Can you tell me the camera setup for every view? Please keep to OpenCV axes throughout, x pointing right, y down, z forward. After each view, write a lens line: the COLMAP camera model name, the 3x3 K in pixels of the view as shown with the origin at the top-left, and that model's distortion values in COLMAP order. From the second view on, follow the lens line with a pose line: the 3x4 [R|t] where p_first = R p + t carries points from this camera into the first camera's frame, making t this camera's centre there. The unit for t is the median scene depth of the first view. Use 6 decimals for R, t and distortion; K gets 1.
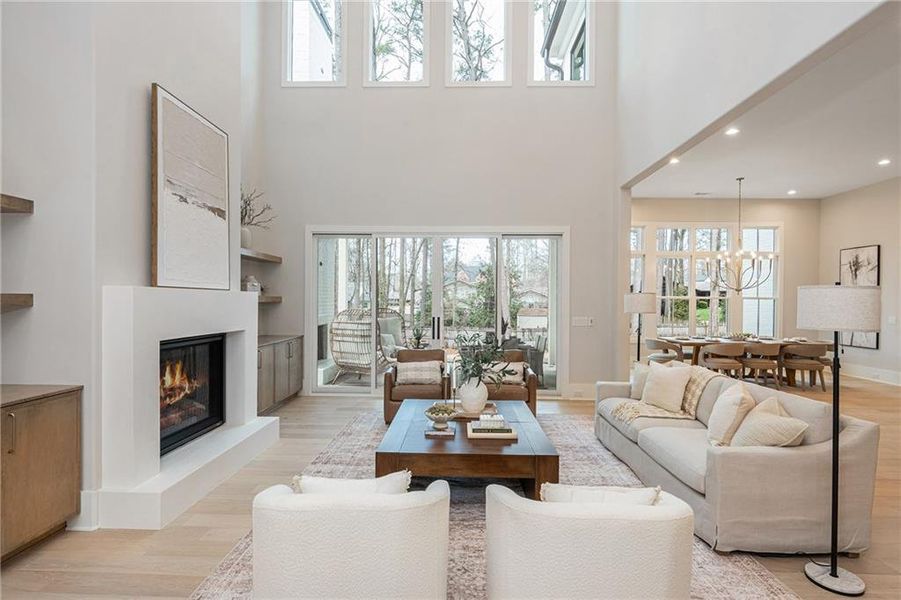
lens RADIAL K [[440.2, 0, 448.5], [0, 440.2, 302.6], [0, 0, 1]] dist [-0.002290, -0.000911]
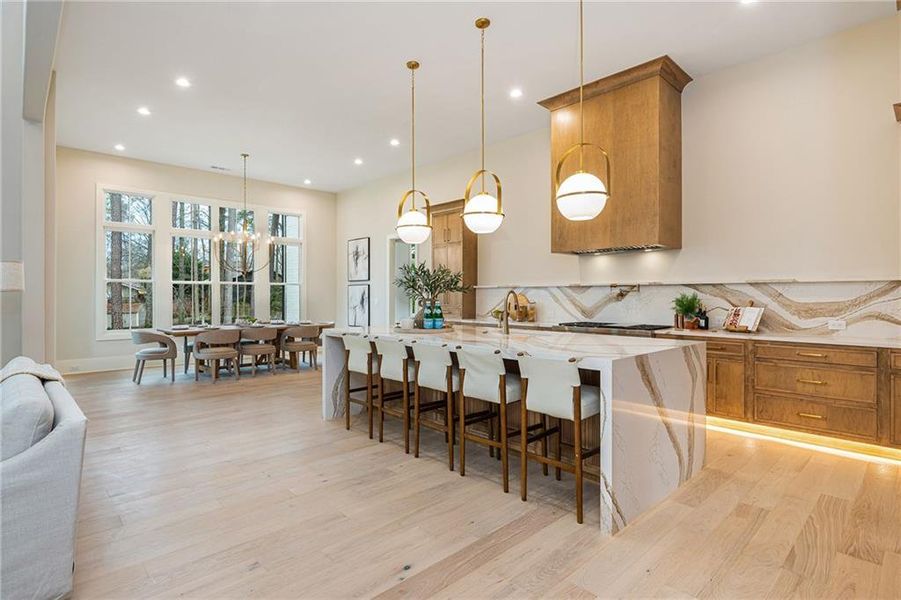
lens RADIAL K [[458.6, 0, 438.0], [0, 458.6, 297.7], [0, 0, 1]] dist [-0.004574, -0.001551]
pose [[0.714139, -0.013354, 0.699876, 0.400489], [0.013081, 0.999898, 0.005731, 0.035965], [-0.699881, 0.005062, 0.714241, 0.013978]]
